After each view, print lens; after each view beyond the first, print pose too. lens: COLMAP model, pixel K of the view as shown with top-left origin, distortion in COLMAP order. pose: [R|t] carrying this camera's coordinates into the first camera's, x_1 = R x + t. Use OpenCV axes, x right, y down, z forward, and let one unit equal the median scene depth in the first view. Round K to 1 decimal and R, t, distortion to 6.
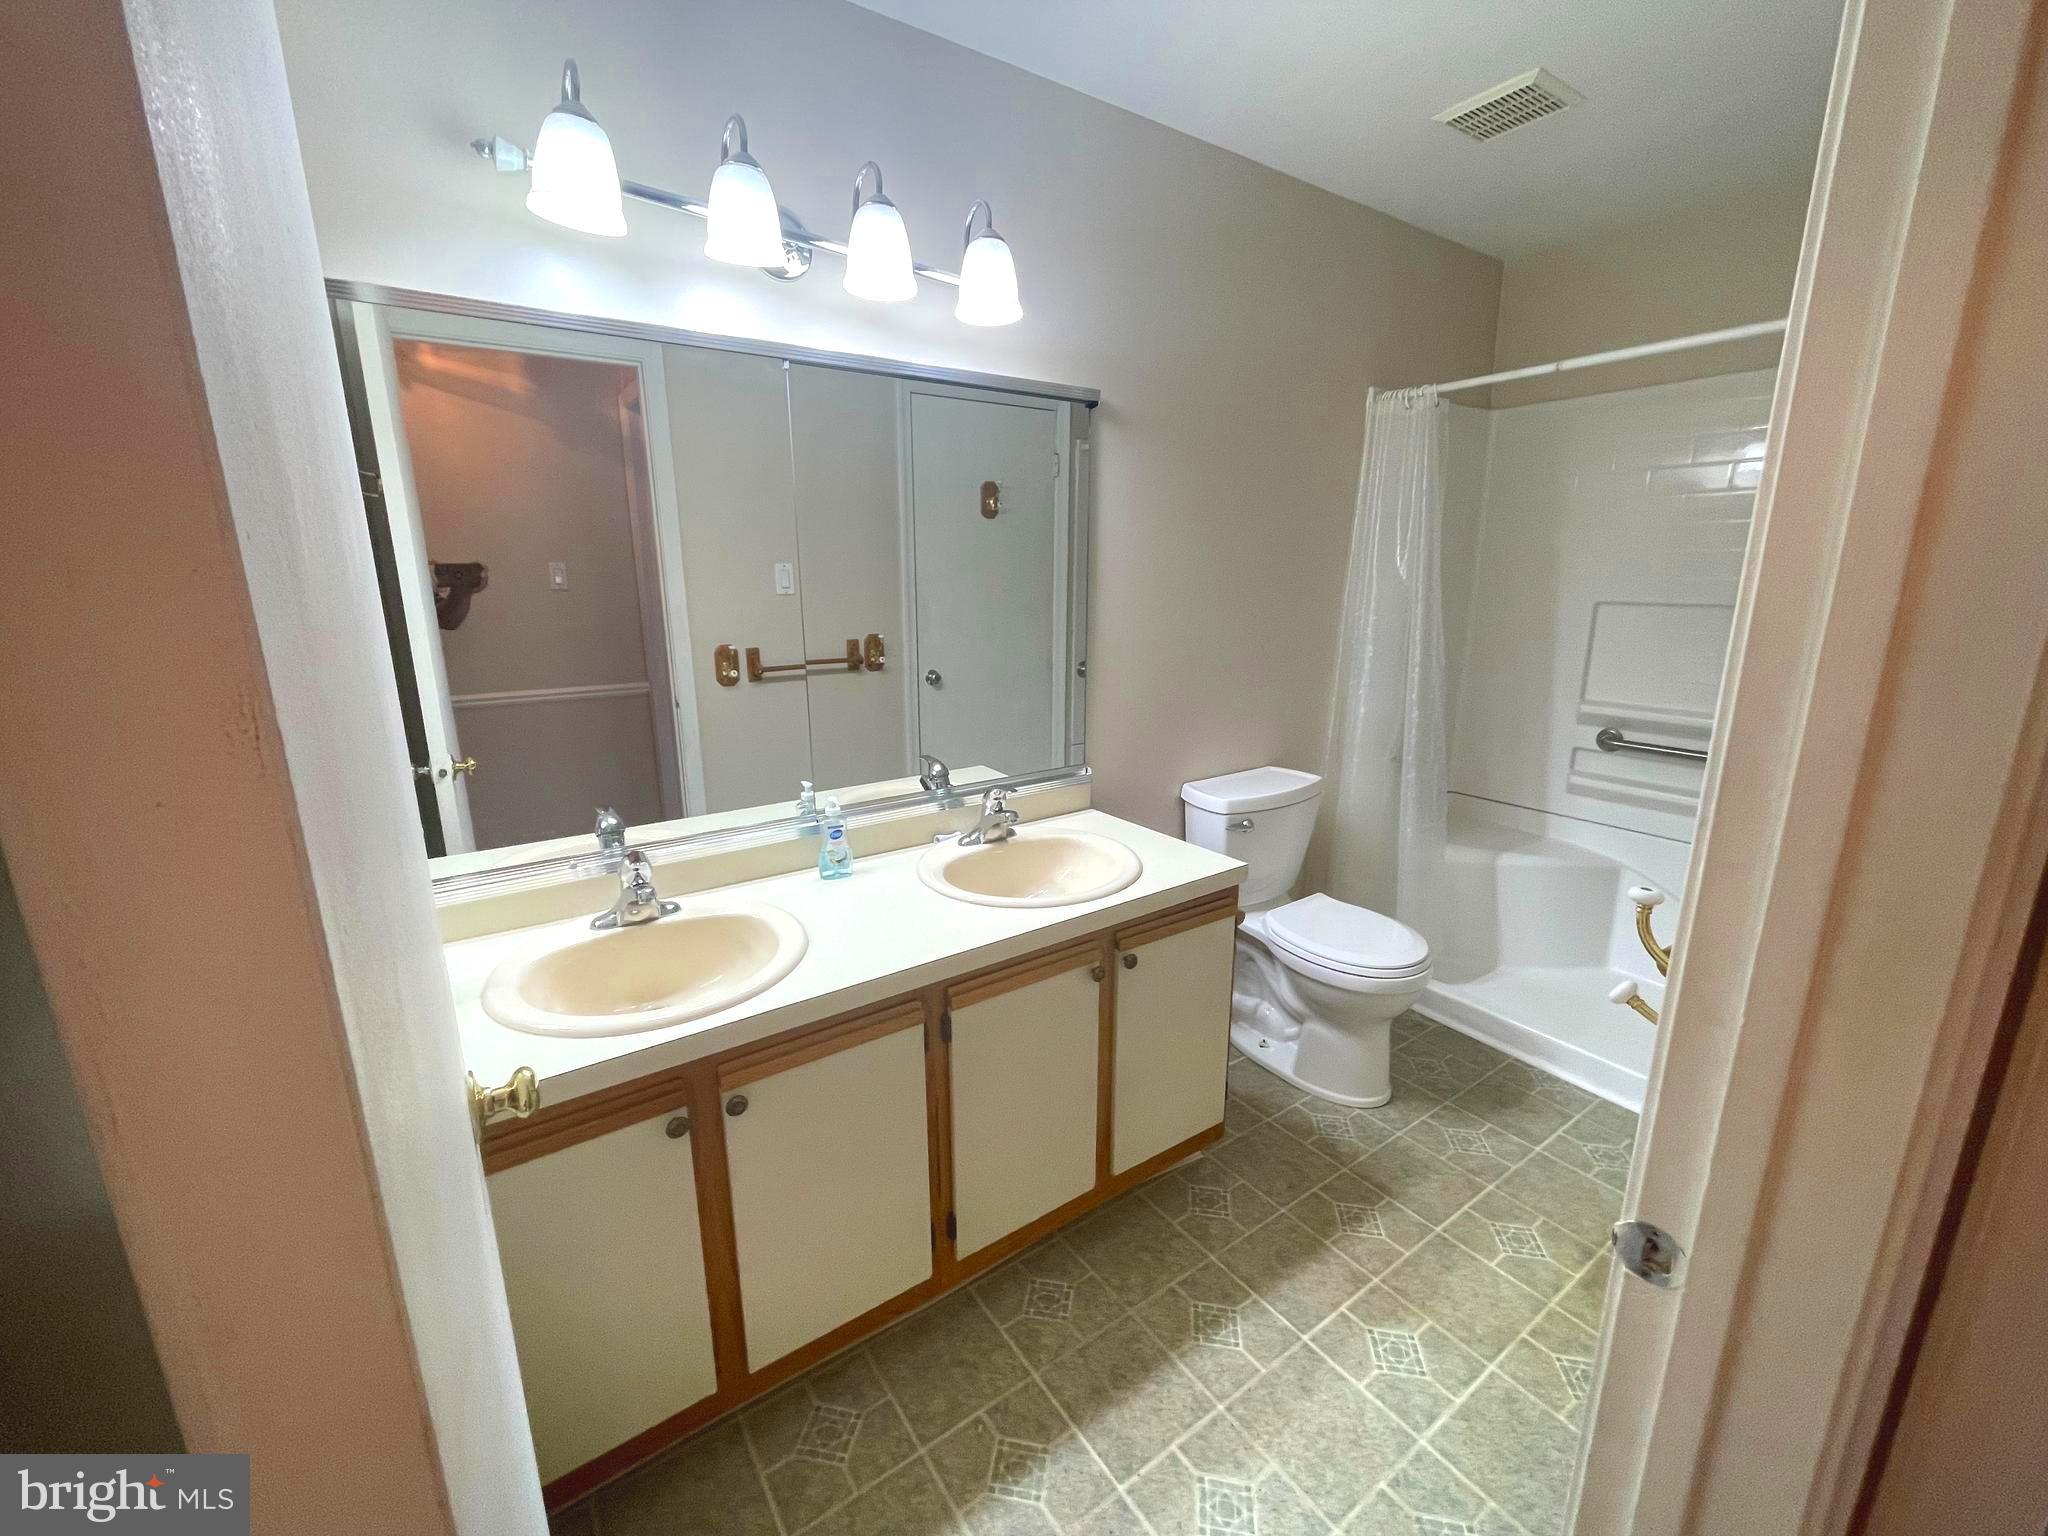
lens RADIAL K [[825.4, 0, 1020.9], [0, 825.4, 759.0], [0, 0, 1]] dist [-0.001284, 0.000010]
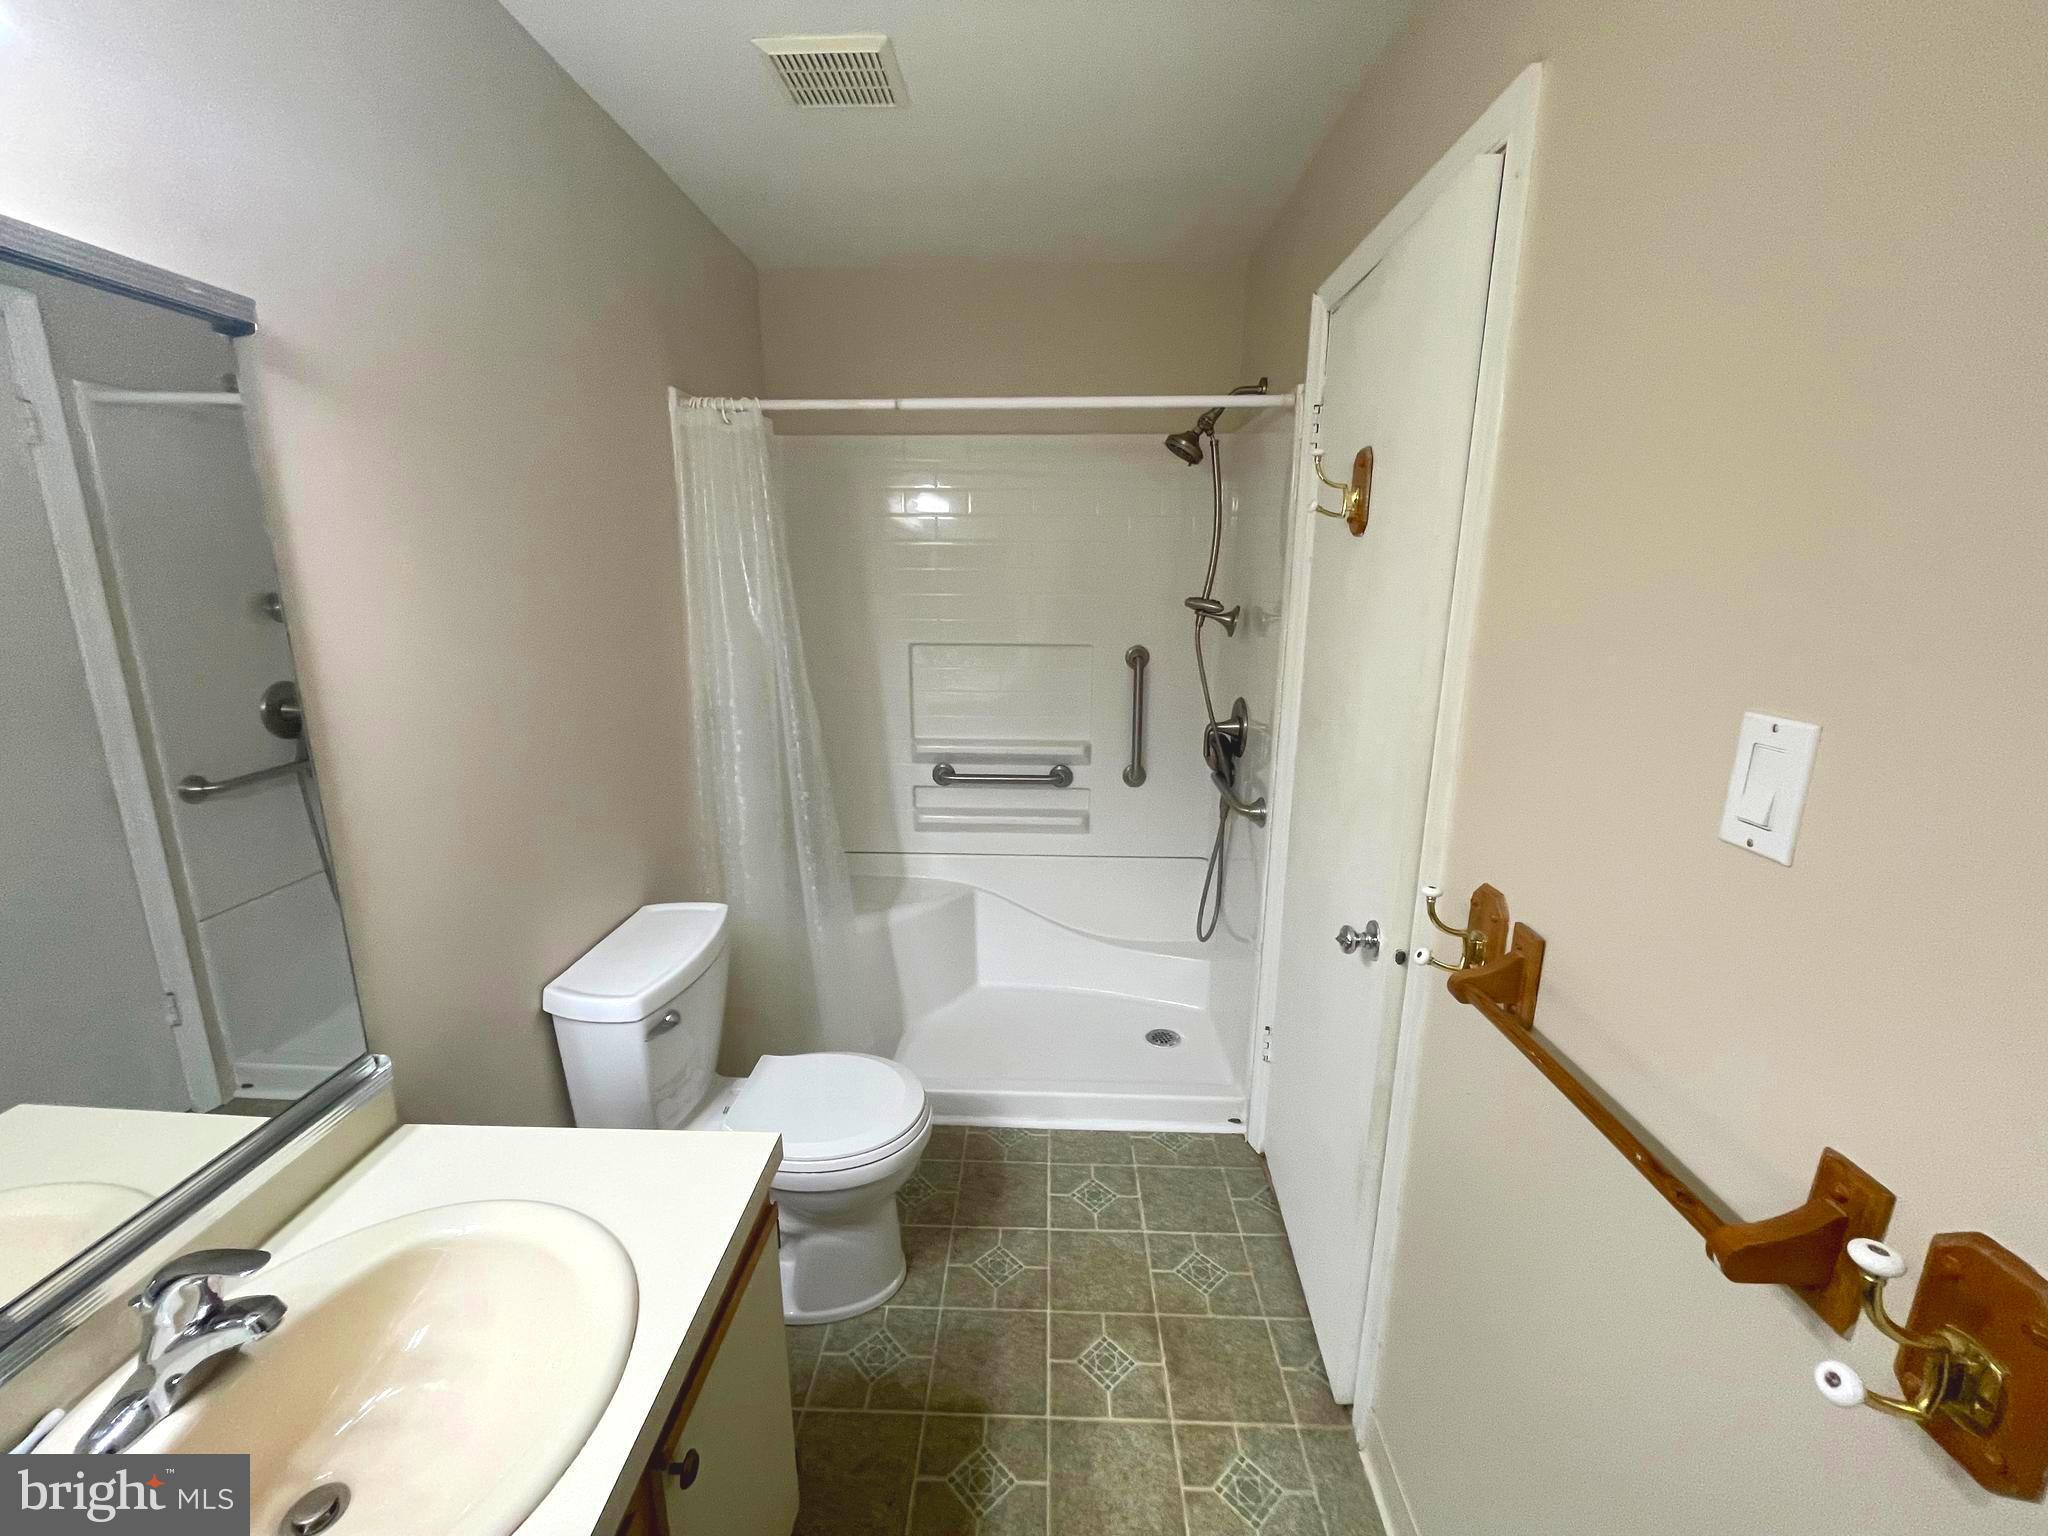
lens RADIAL K [[825.4, 0, 1025.8], [0, 825.4, 764.9], [0, 0, 1]] dist [-0.001284, 0.000010]
pose [[0.593617, -0.177719, 0.784879, -0.060033], [0.172313, 0.980760, 0.091750, -0.175618], [-0.786083, 0.080780, 0.612819, 0.438299]]
